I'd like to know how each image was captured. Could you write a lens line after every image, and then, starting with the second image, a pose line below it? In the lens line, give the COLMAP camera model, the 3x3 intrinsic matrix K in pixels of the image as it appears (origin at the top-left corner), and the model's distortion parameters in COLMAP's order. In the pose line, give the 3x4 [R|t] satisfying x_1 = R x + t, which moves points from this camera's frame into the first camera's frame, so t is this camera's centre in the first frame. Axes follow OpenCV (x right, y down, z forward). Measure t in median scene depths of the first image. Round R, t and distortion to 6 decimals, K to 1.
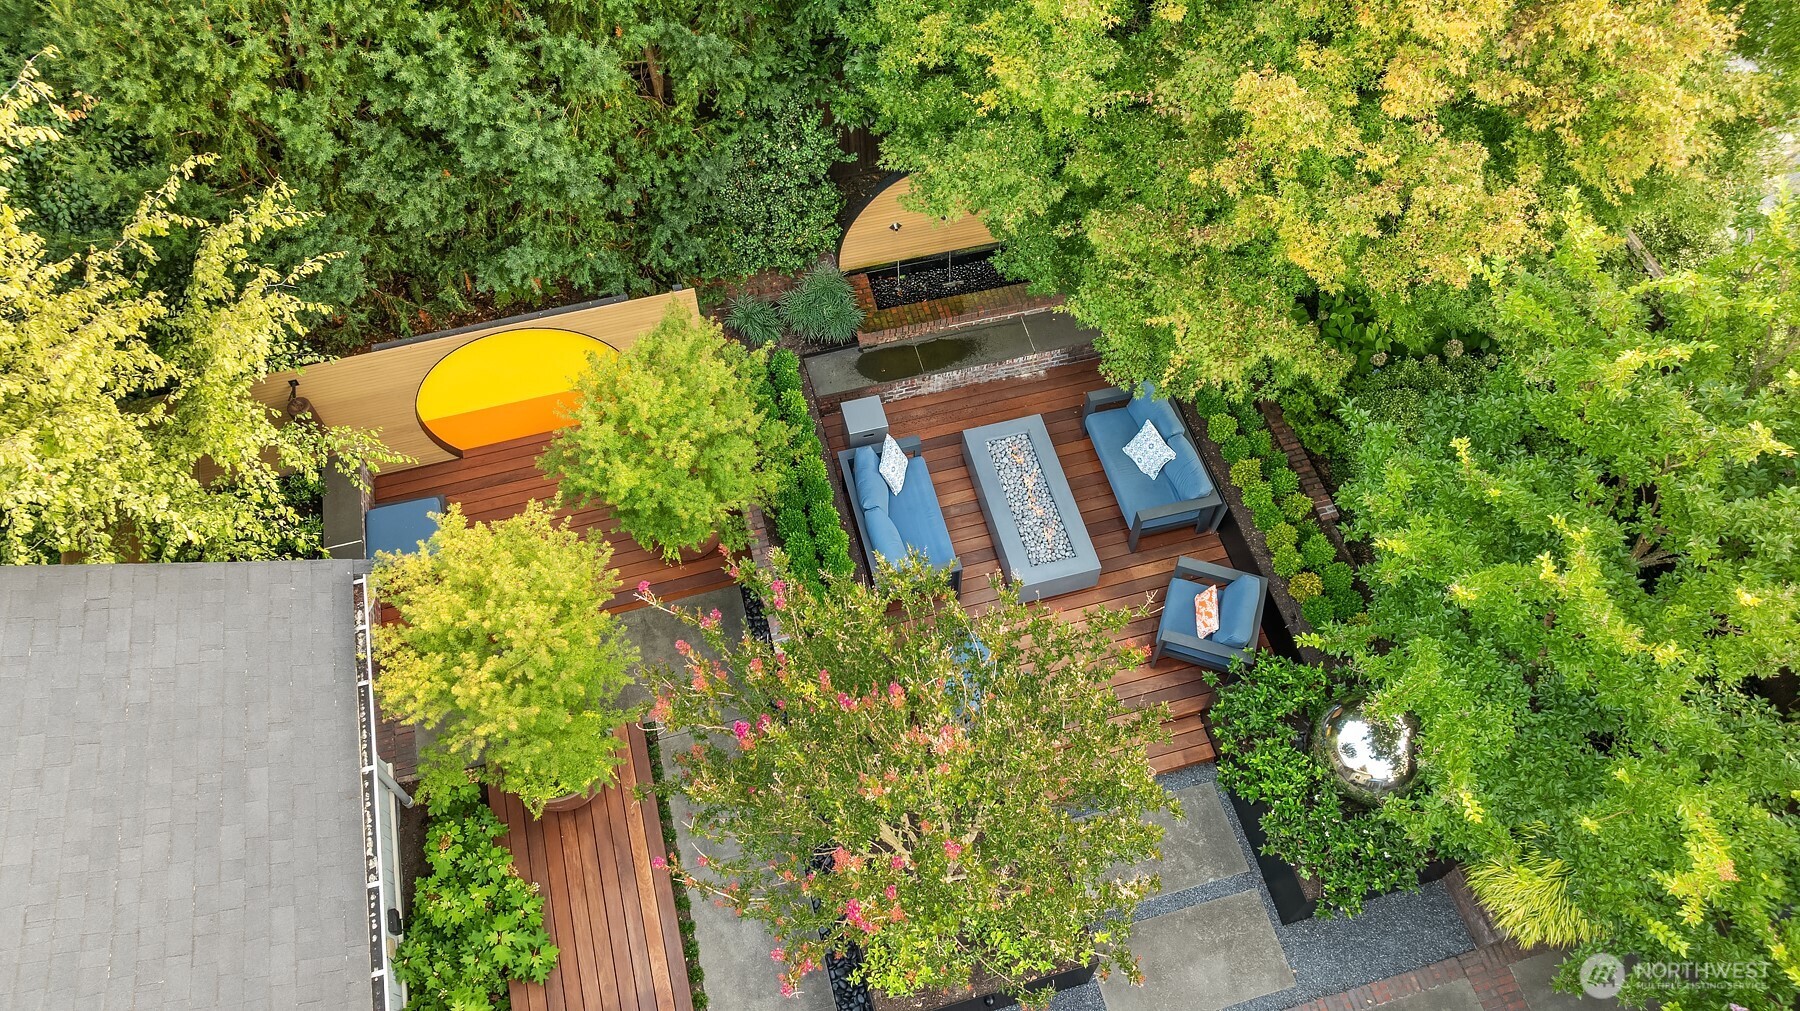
lens RADIAL K [[1254.8, 0, 900.0], [0, 1254.8, 505.5], [0, 0, 1]] dist [-0.037076, 0.030769]
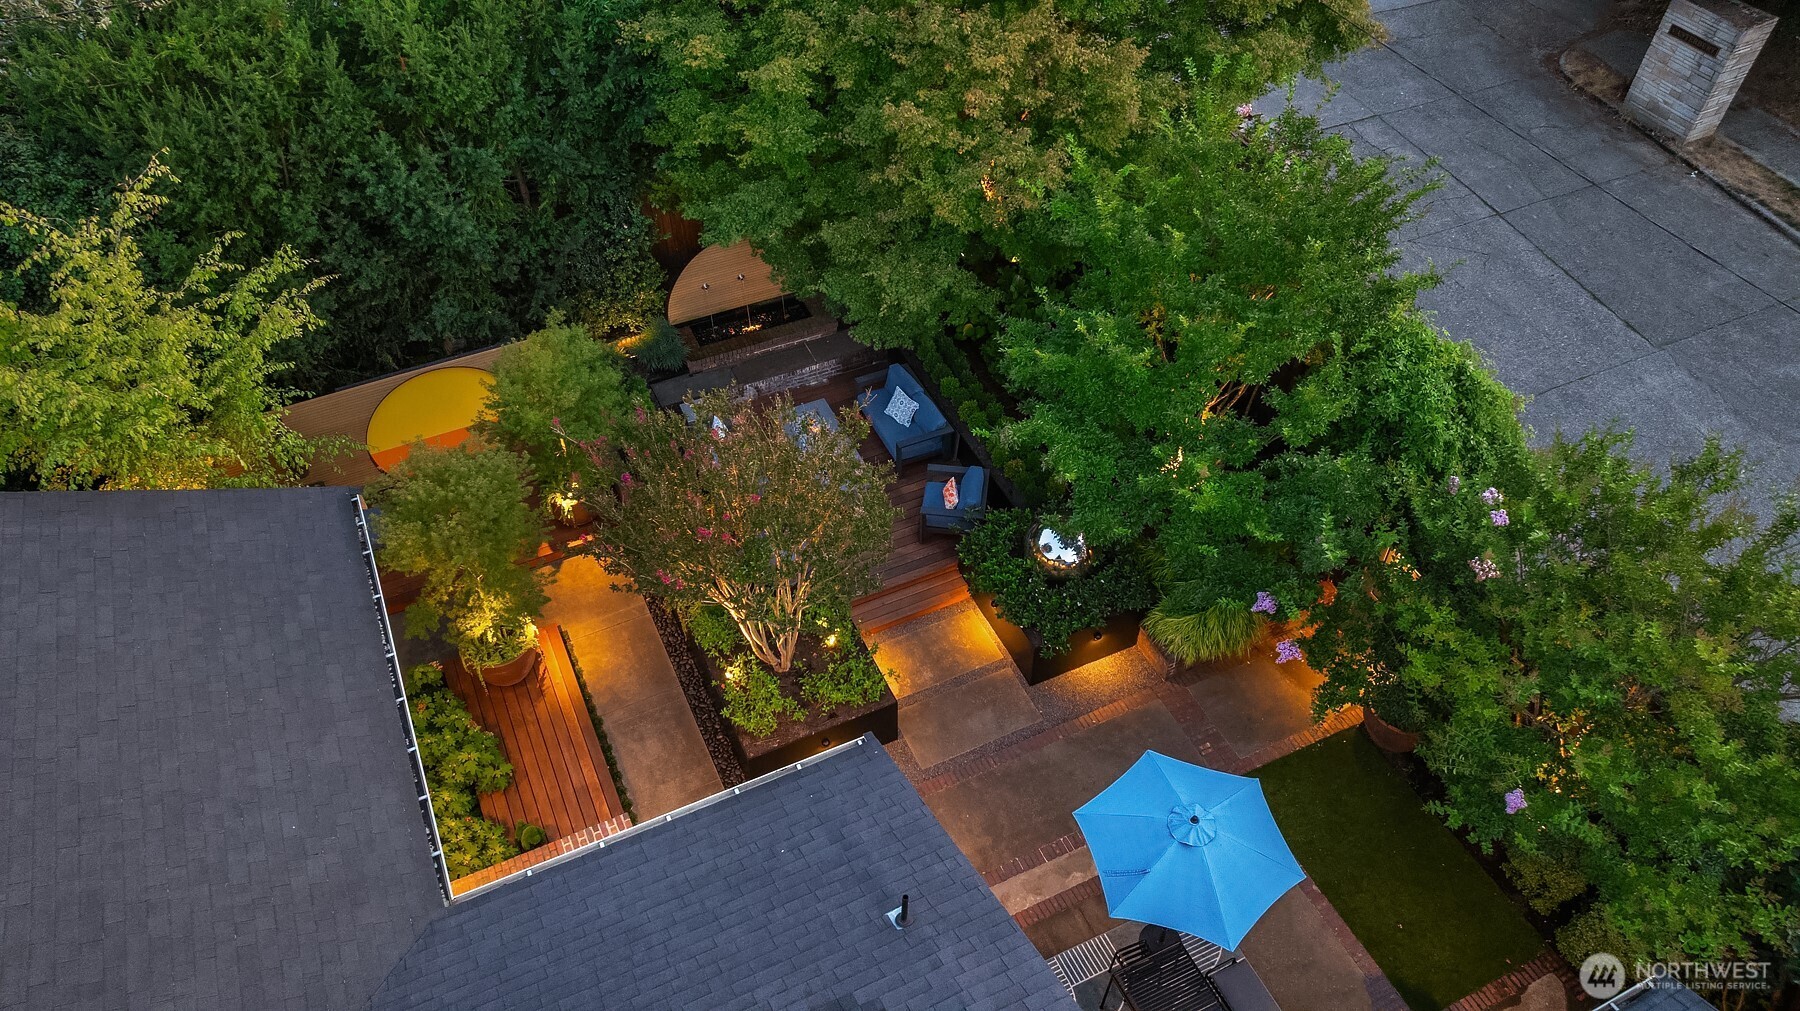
lens RADIAL K [[1229.0, 0, 900.0], [0, 1229.0, 505.5], [0, 0, 1]] dist [-0.039820, -0.002643]
pose [[0.984824, -0.126929, 0.118365, 0.023149], [0.146936, 0.972738, -0.179419, 0.389262], [-0.092364, 0.194089, 0.976626, -0.418264]]
